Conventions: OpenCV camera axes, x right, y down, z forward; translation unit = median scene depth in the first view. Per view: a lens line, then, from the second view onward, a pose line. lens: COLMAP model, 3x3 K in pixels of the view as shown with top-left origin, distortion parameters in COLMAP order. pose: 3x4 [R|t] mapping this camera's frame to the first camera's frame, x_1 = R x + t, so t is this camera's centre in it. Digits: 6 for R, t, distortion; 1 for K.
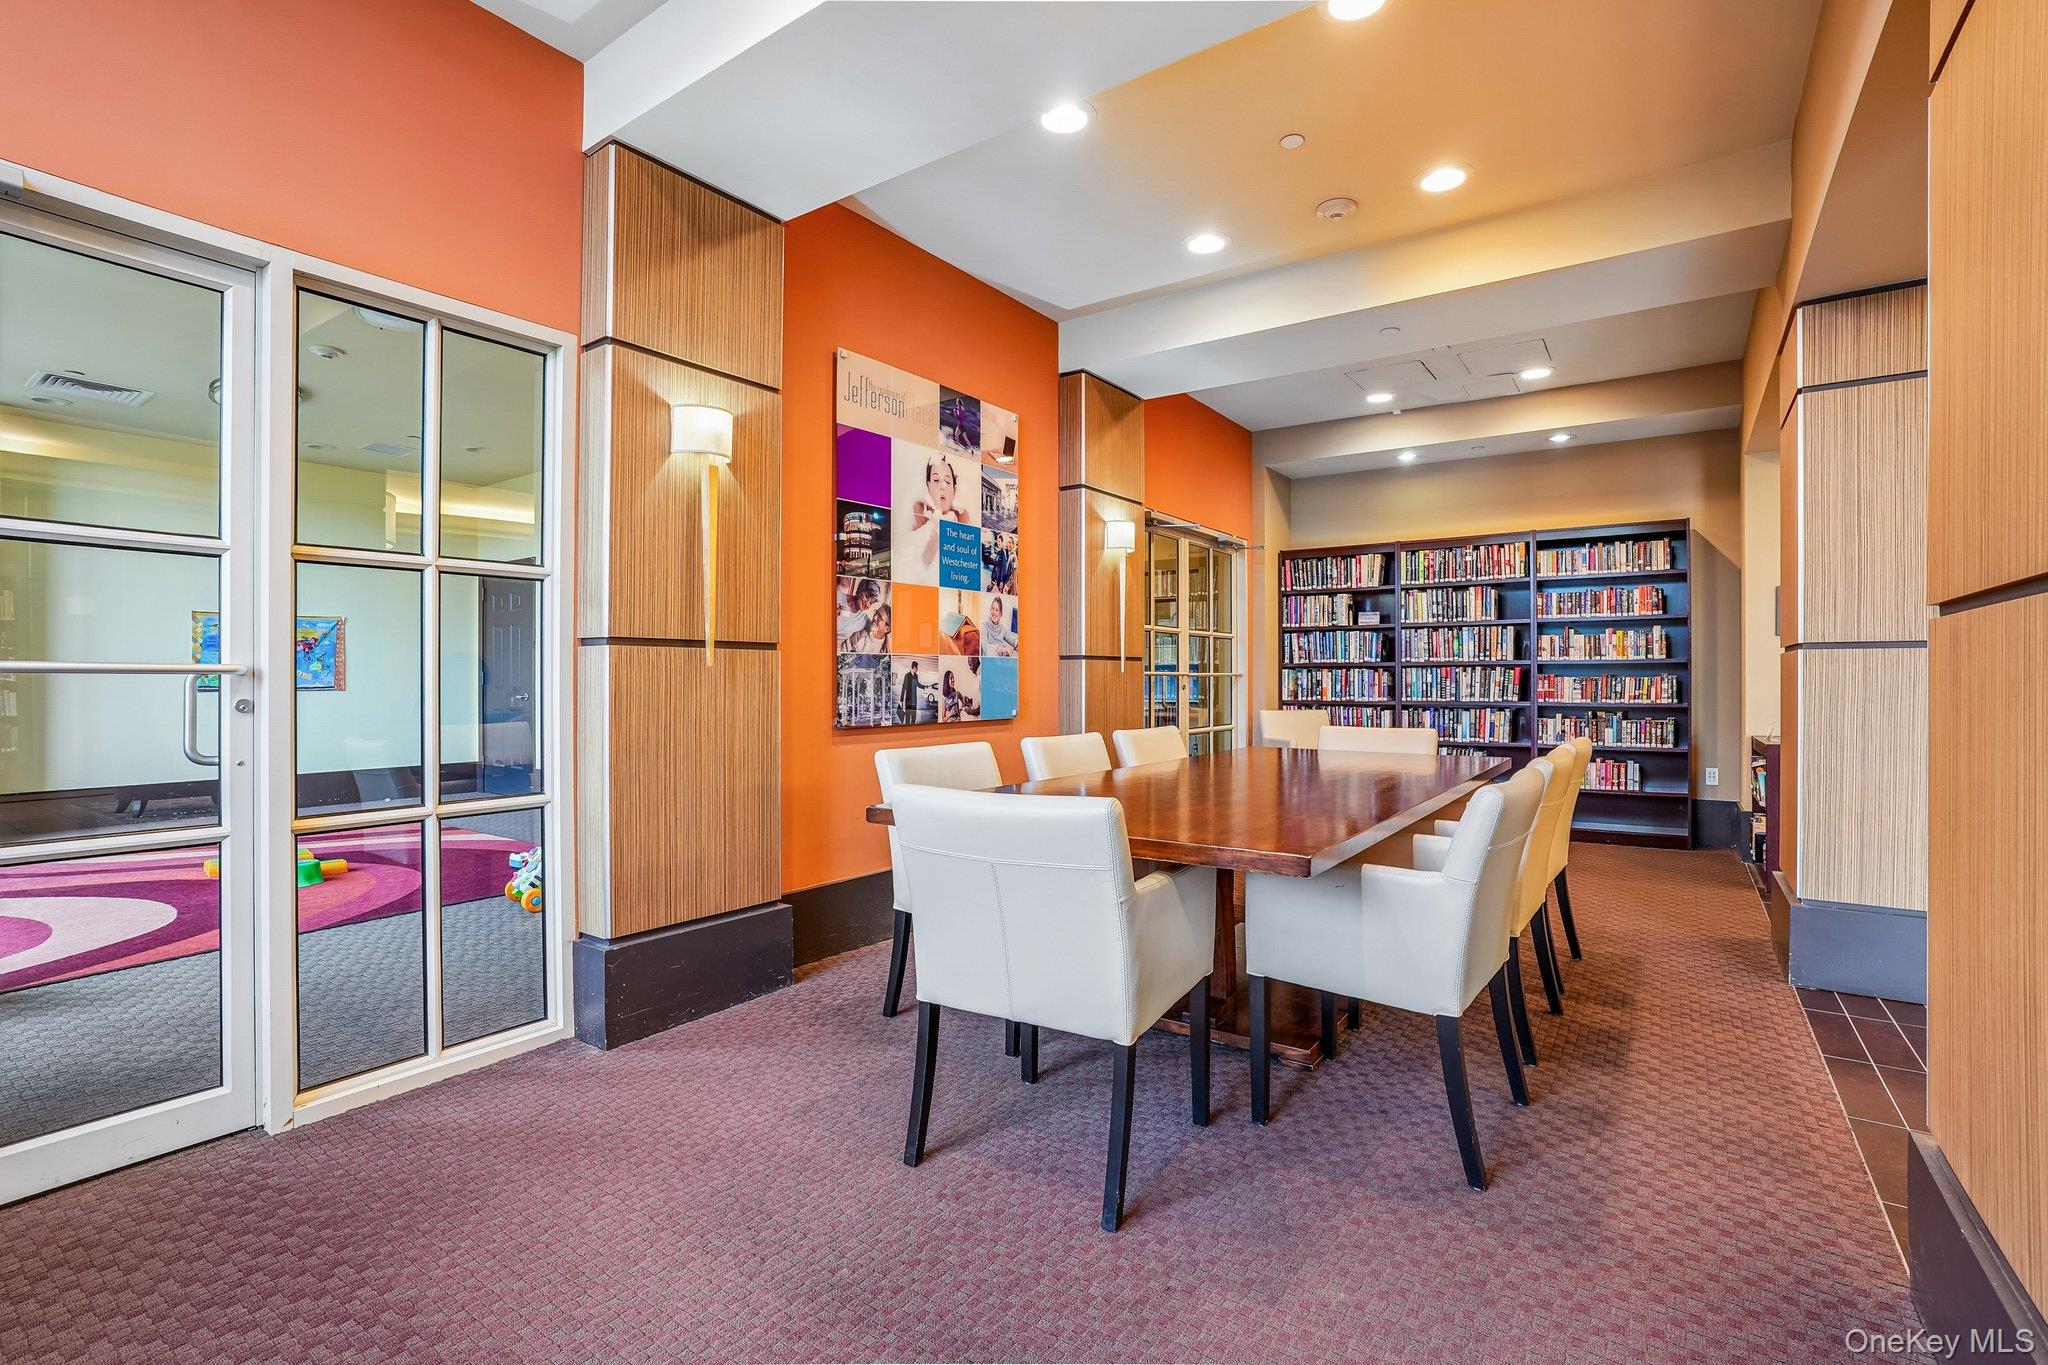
lens RADIAL K [[922.4, 0, 1027.9], [0, 922.4, 672.2], [0, 0, 1]] dist [-0.031933, 0.004683]
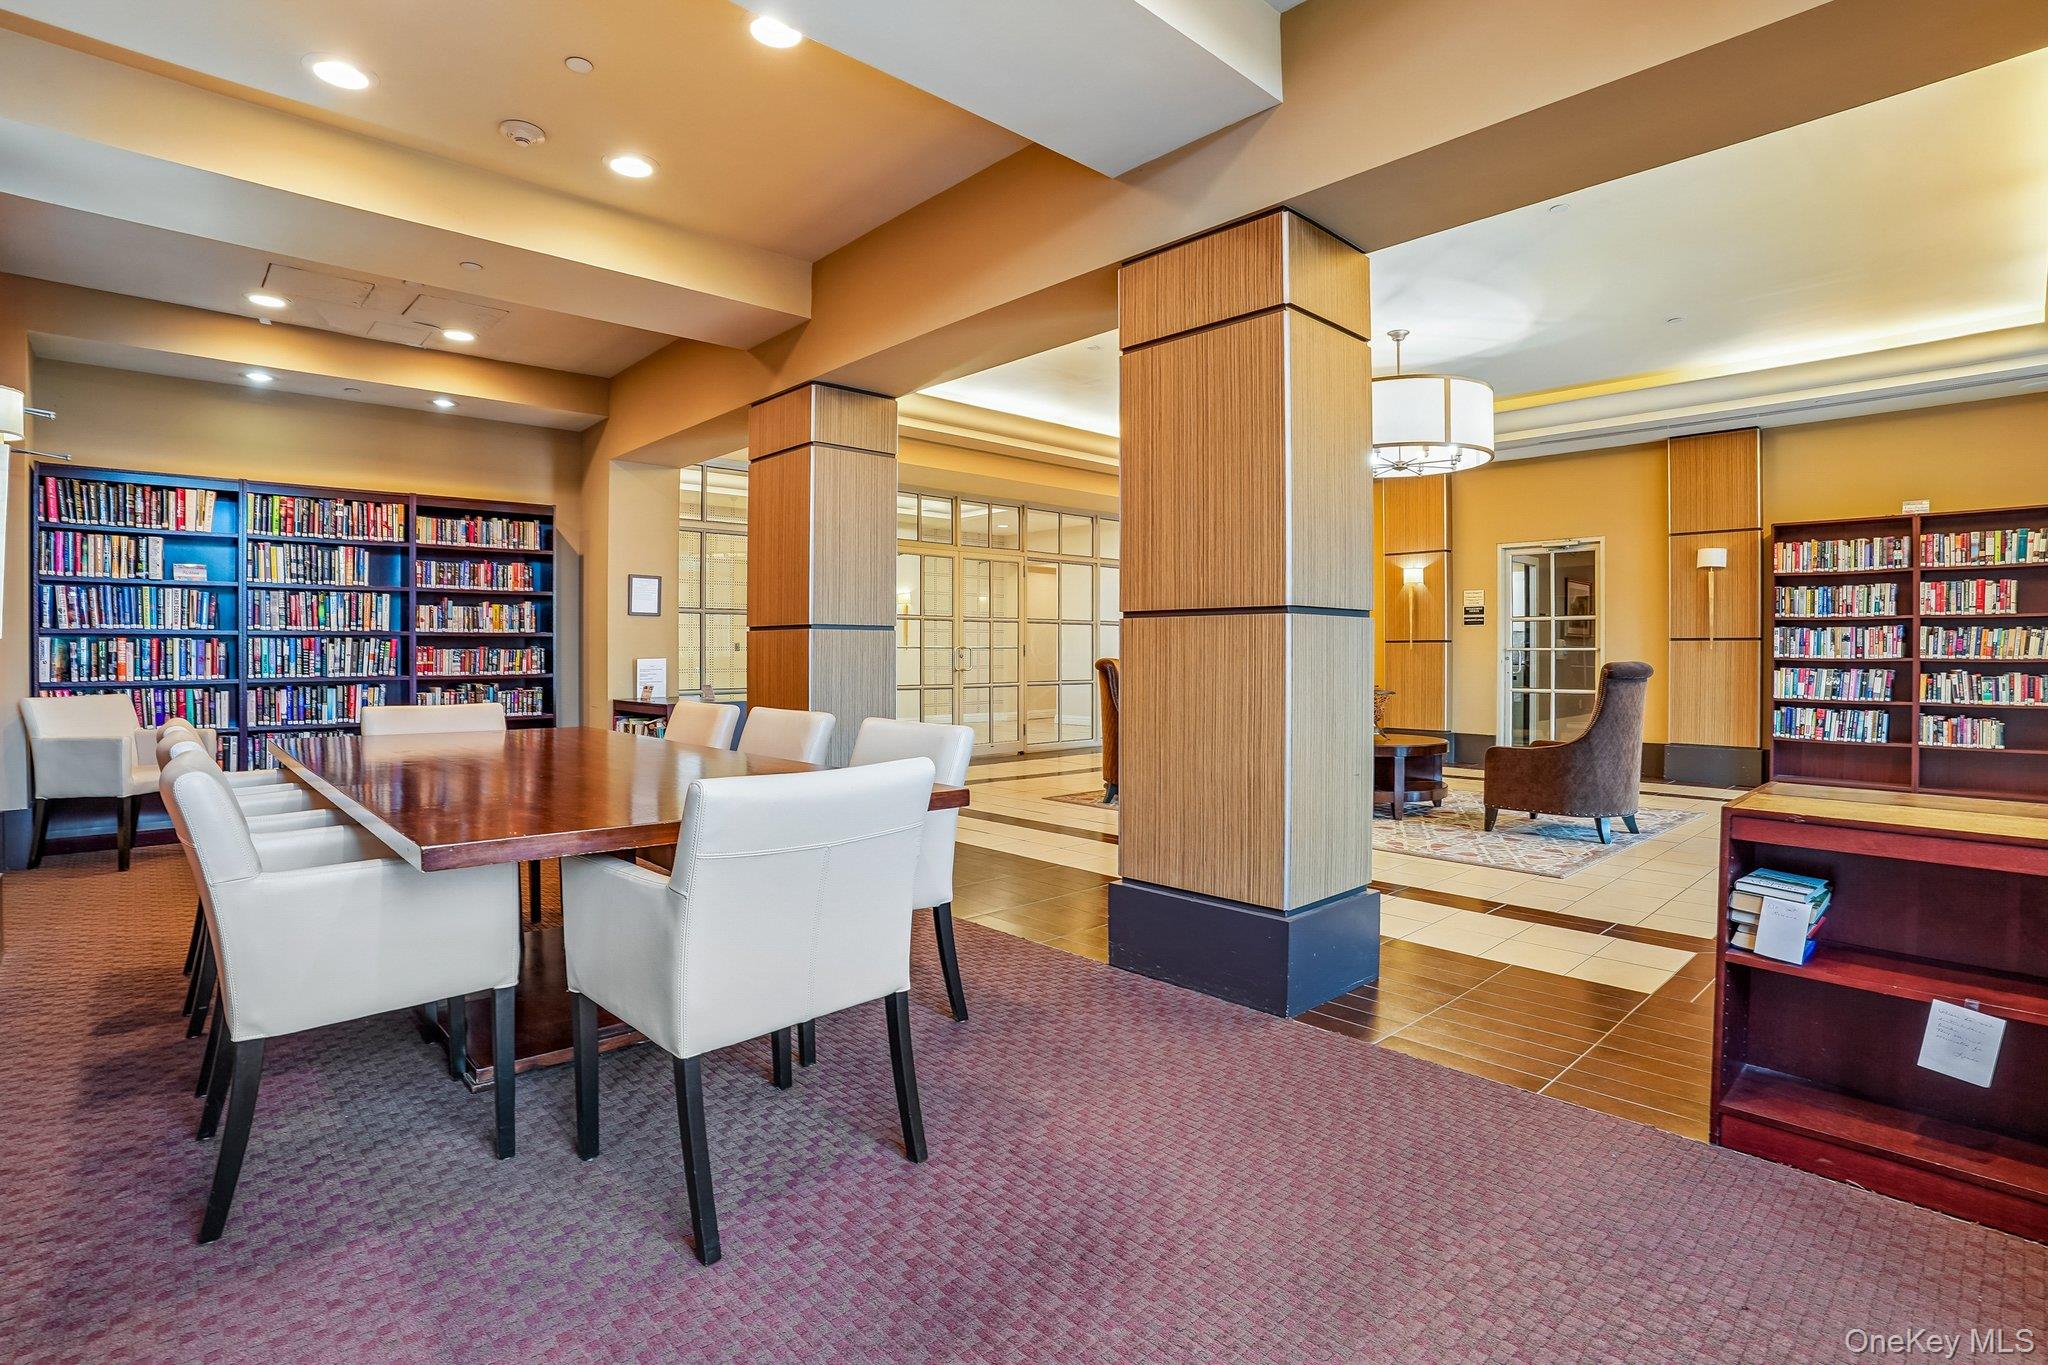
lens RADIAL K [[984.7, 0, 1019.0], [0, 984.7, 667.3], [0, 0, 1]] dist [-0.044652, 0.005317]
pose [[0.274883, -0.018149, 0.961306, -0.231465], [-0.008936, 0.999730, 0.021430, -0.002994], [-0.961436, -0.014481, 0.274647, 0.124217]]
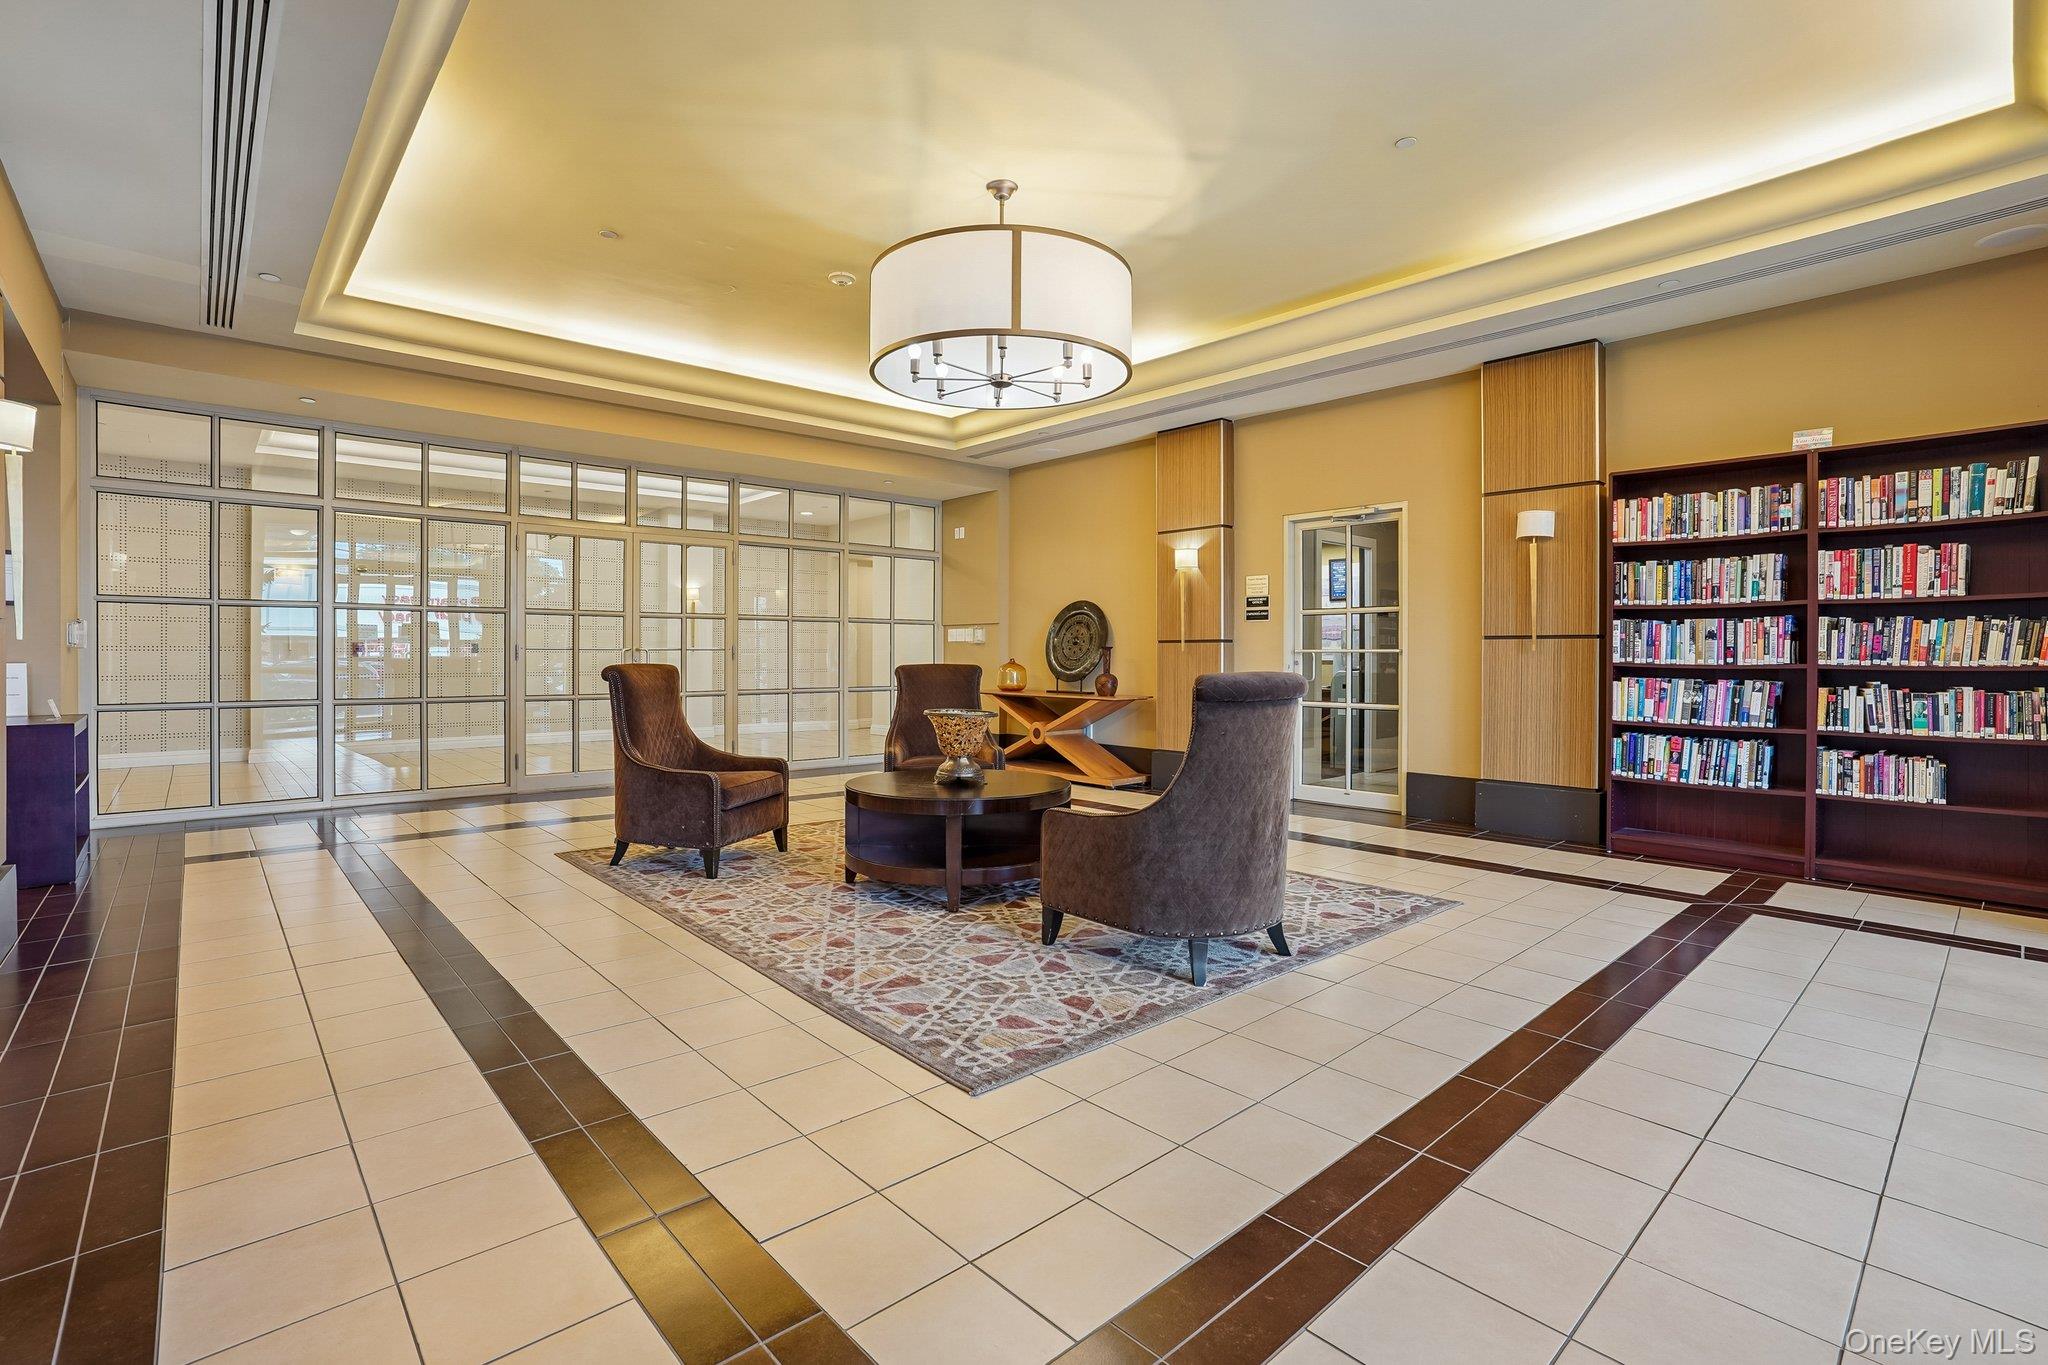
lens RADIAL K [[922.4, 0, 1016.7], [0, 922.4, 665.5], [0, 0, 1]] dist [-0.031933, 0.004683]
pose [[0.301921, -0.014948, 0.953216, 0.258468], [-0.009788, 0.999776, 0.018779, -0.005219], [-0.953283, -0.015000, 0.301707, -0.195316]]
